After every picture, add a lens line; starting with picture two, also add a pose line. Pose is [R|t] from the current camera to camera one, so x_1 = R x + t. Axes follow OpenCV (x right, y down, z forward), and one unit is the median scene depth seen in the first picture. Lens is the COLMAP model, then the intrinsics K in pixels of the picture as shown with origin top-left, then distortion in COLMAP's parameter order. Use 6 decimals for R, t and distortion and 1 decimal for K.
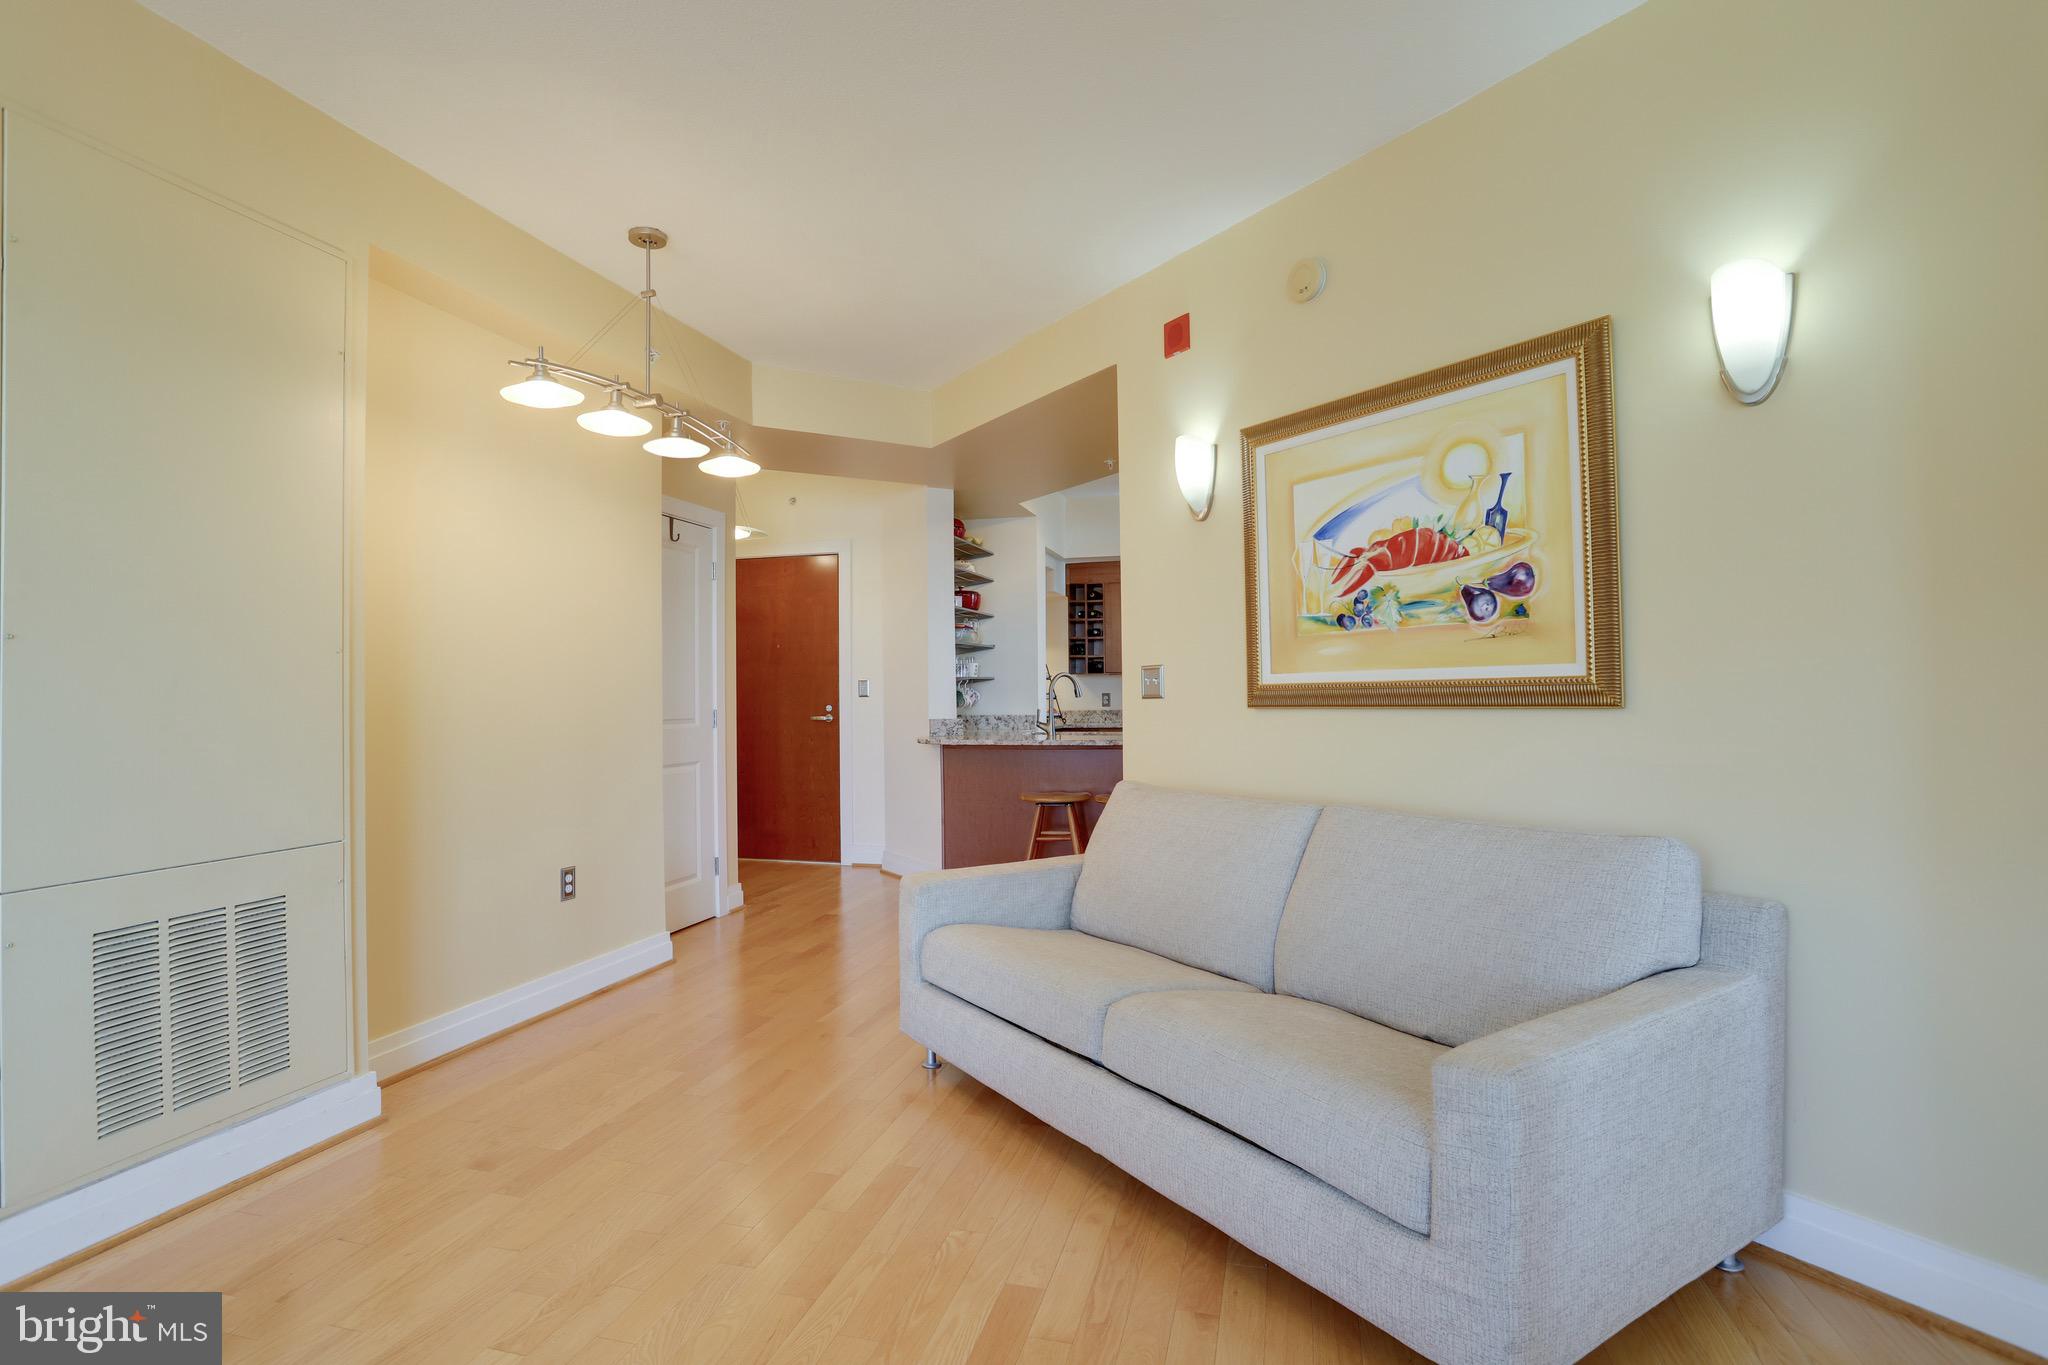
lens RADIAL K [[970.7, 0, 1028.3], [0, 970.7, 678.9], [0, 0, 1]] dist [-0.051611, 0.012678]
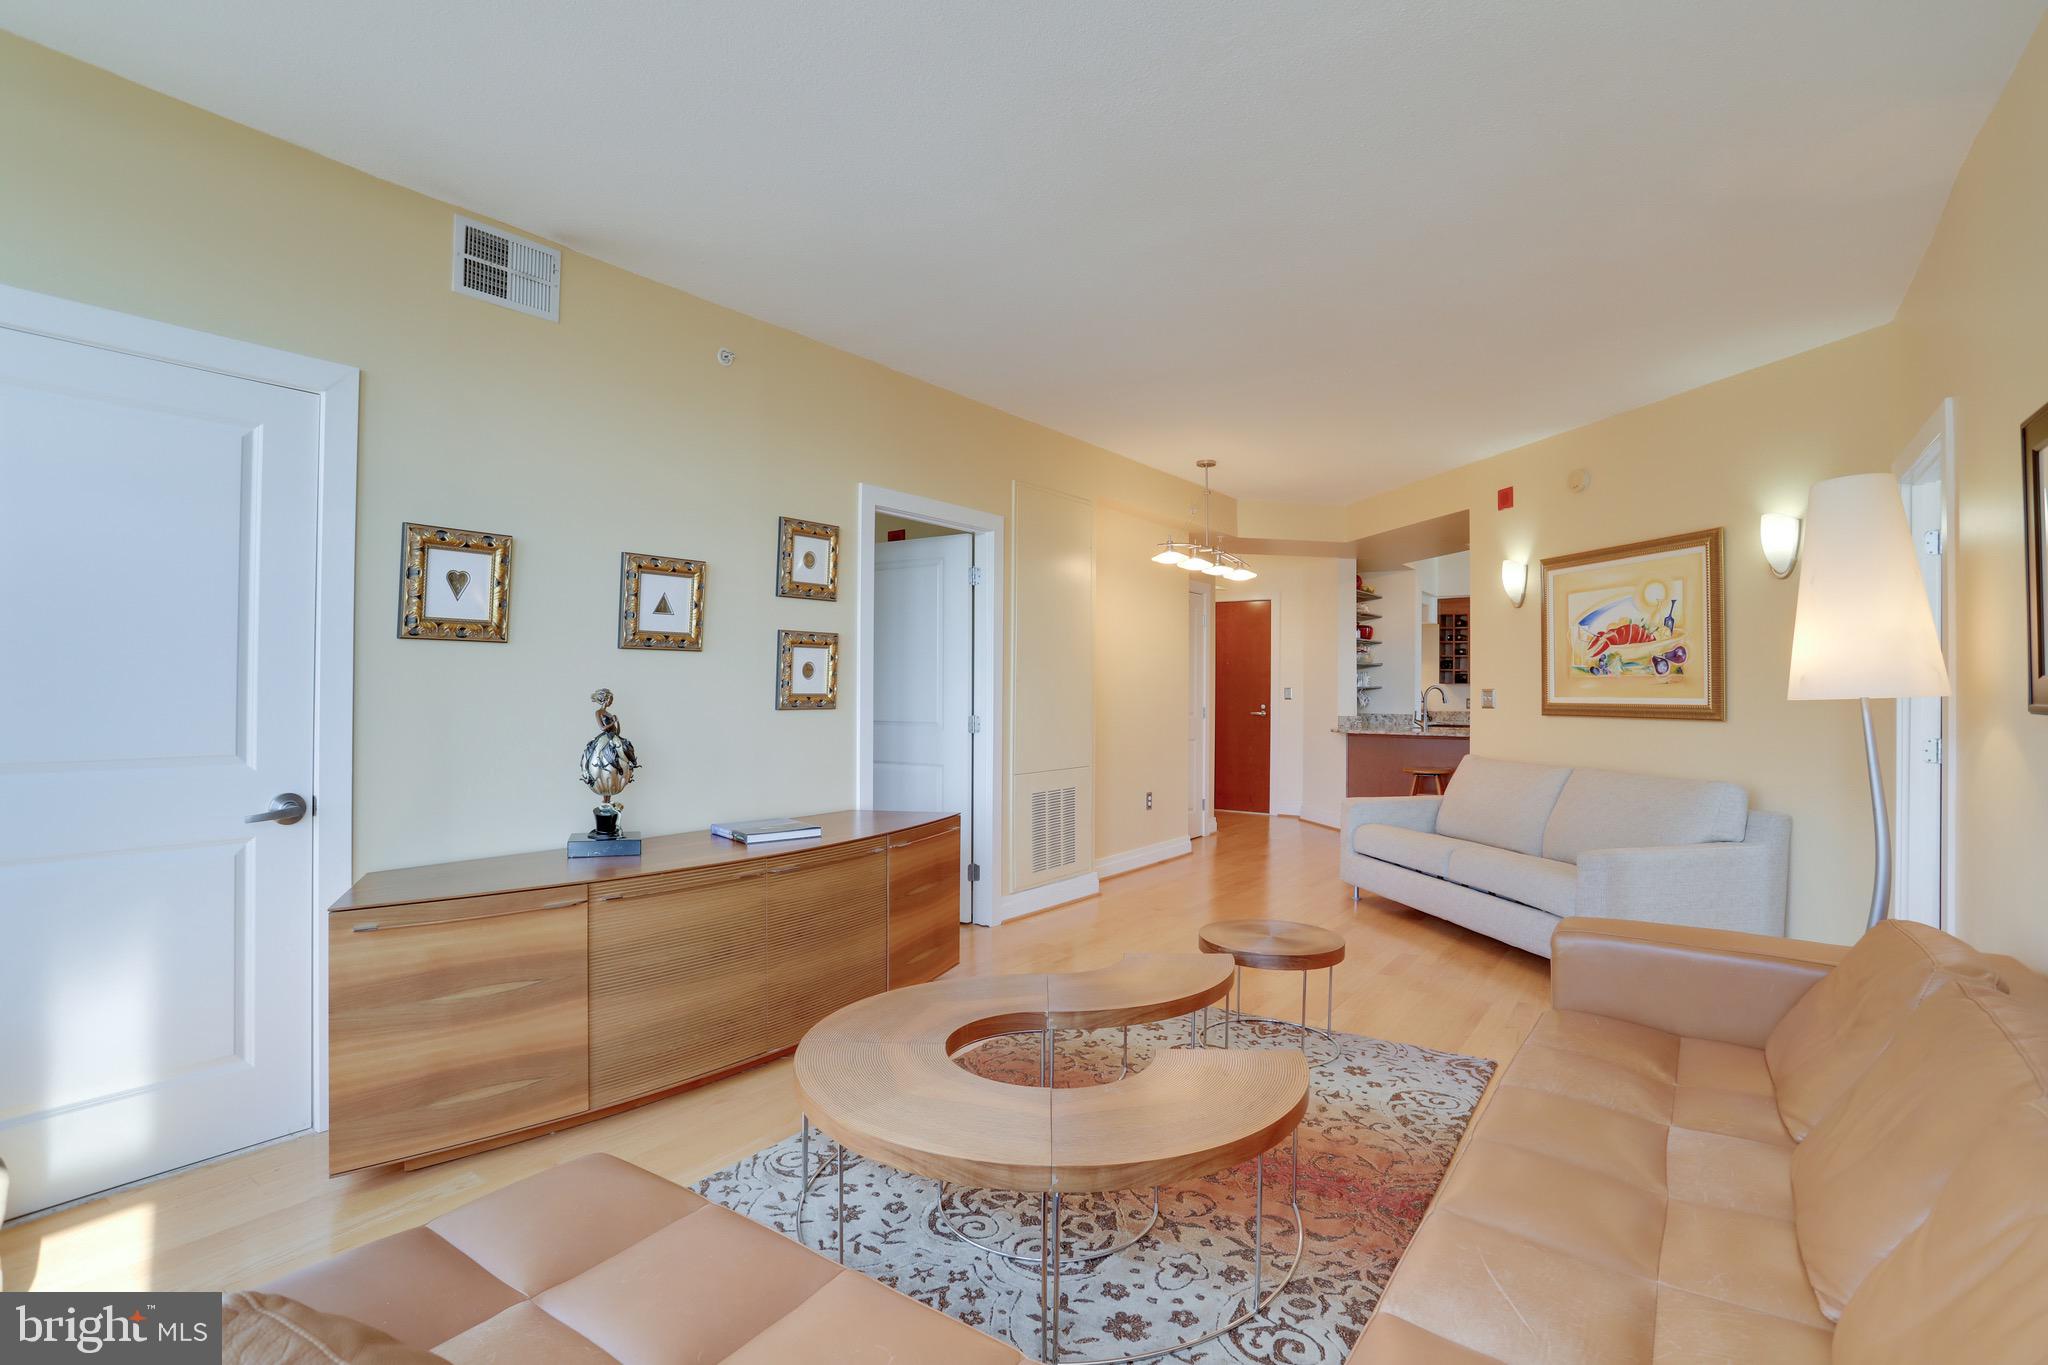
lens RADIAL K [[1016.5, 0, 1056.3], [0, 1016.5, 675.2], [0, 0, 1]] dist [-0.033329, 0.015453]
pose [[0.947948, 0.012748, -0.318170, -0.030327], [-0.010525, 0.999907, 0.008704, -0.049052], [0.318252, -0.004902, 0.947994, -1.004979]]
